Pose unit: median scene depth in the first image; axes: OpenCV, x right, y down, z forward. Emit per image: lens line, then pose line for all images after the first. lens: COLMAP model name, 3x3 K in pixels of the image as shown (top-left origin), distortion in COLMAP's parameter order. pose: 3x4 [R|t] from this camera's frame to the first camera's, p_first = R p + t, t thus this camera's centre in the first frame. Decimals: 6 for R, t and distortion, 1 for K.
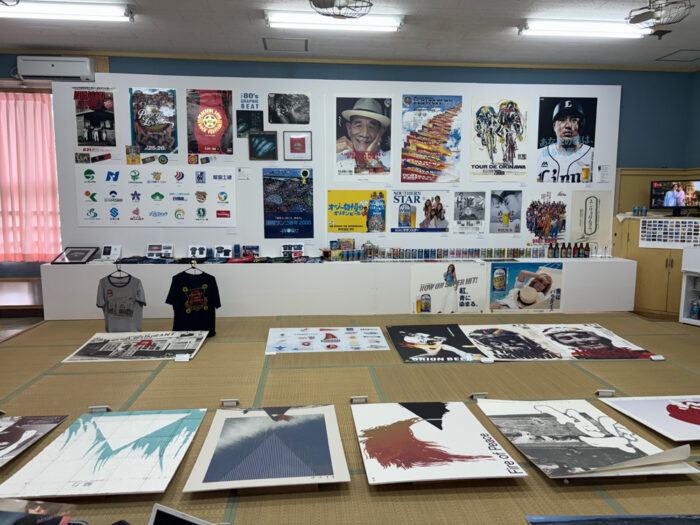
lens RADIAL K [[519.5, 0, 350.0], [0, 519.5, 262.5], [0, 0, 1]] dist [0.005337, 0.001123]
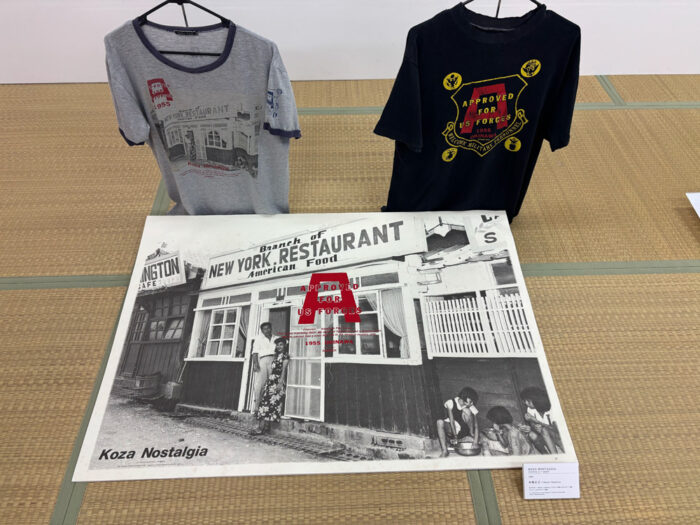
lens RADIAL K [[519.5, 0, 350.0], [0, 519.5, 262.5], [0, 0, 1]] dist [0.005337, 0.001123]
pose [[0.998358, 0.043818, -0.036905, -0.356425], [-0.008111, 0.745821, 0.666097, -0.049083], [0.056712, -0.664704, 0.744951, 0.762633]]
